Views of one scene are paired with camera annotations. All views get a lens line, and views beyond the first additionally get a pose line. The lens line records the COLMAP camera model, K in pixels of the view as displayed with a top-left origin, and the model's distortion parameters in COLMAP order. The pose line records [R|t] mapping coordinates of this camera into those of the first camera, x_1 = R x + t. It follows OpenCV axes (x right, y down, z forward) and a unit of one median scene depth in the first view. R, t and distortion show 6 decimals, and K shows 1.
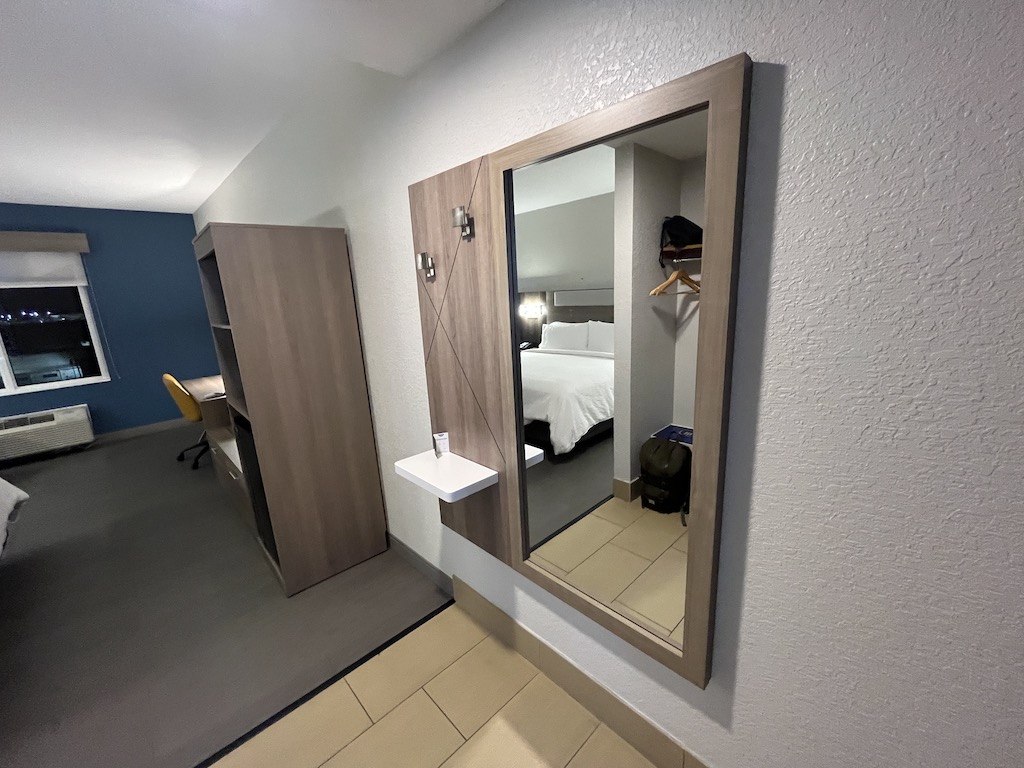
lens RADIAL K [[421.8, 0, 508.5], [0, 421.8, 382.6], [0, 0, 1]] dist [-0.002344, -0.000413]
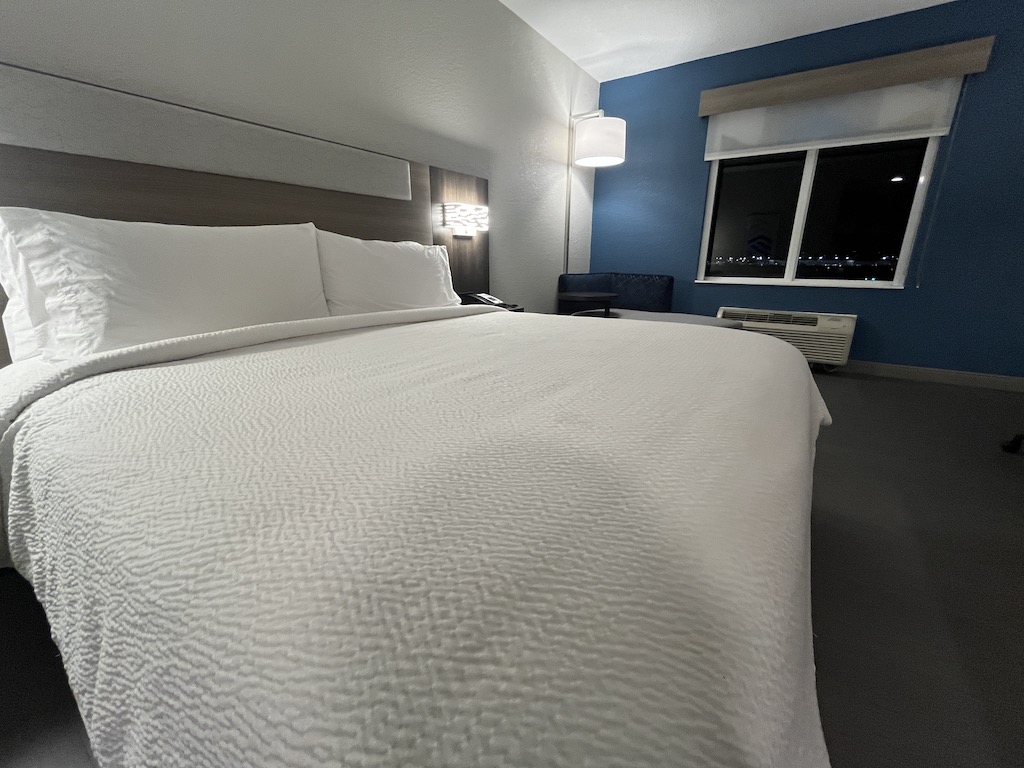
lens RADIAL K [[421.8, 0, 508.5], [0, 421.8, 382.6], [0, 0, 1]] dist [-0.002344, -0.000413]
pose [[0.209359, 0.330857, -0.920165, -0.430583], [-0.229303, 0.931391, 0.282721, 0.095311], [0.950573, 0.151806, 0.270861, 0.250339]]
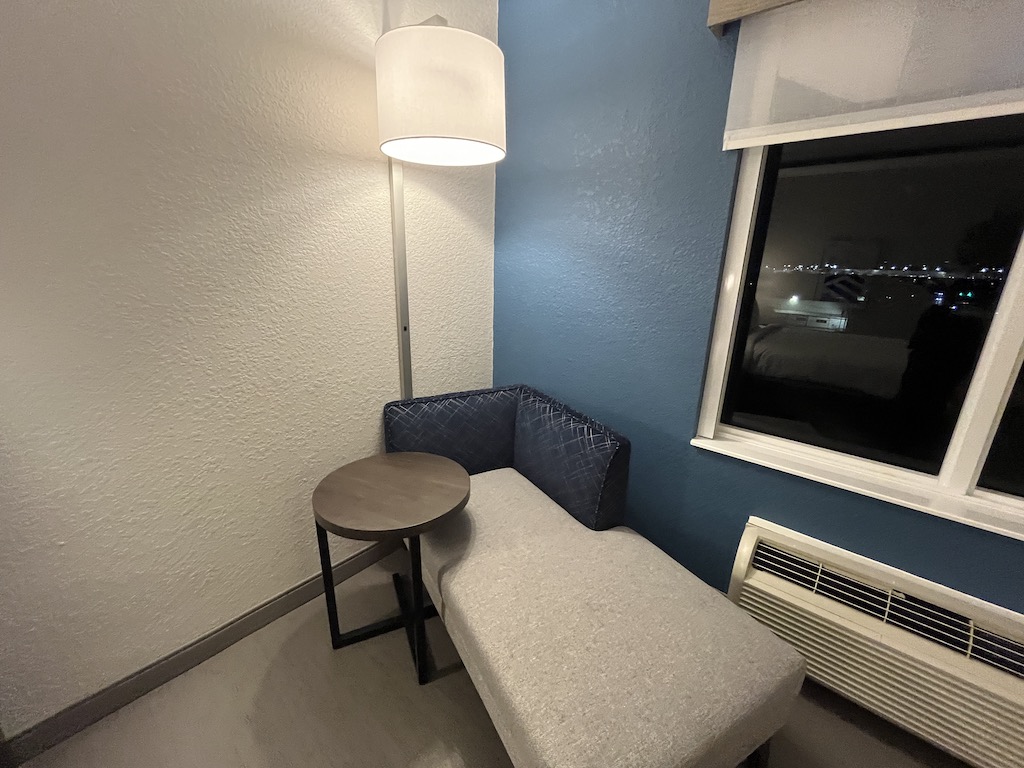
lens RADIAL K [[429.8, 0, 512.0], [0, 429.8, 384.0], [0, 0, 1]] dist [0.009569, -0.000104]
pose [[0.103046, 0.334605, -0.936708, -0.916446], [-0.251837, 0.919814, 0.300866, -0.062843], [0.962268, 0.204895, 0.179049, 0.602843]]
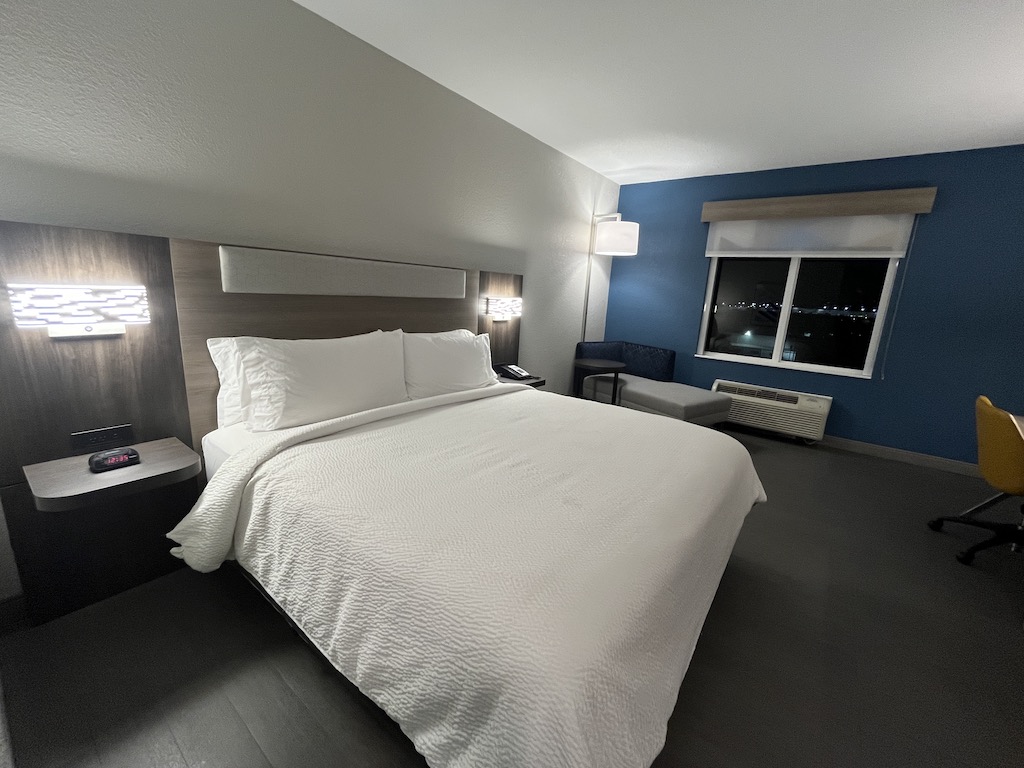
lens RADIAL K [[421.8, 0, 508.5], [0, 421.8, 382.6], [0, 0, 1]] dist [-0.002344, -0.000413]
pose [[0.154433, 0.275243, -0.948890, -0.315920], [-0.279973, 0.933235, 0.225137, 0.015252], [0.947505, 0.230895, 0.221183, 0.191573]]
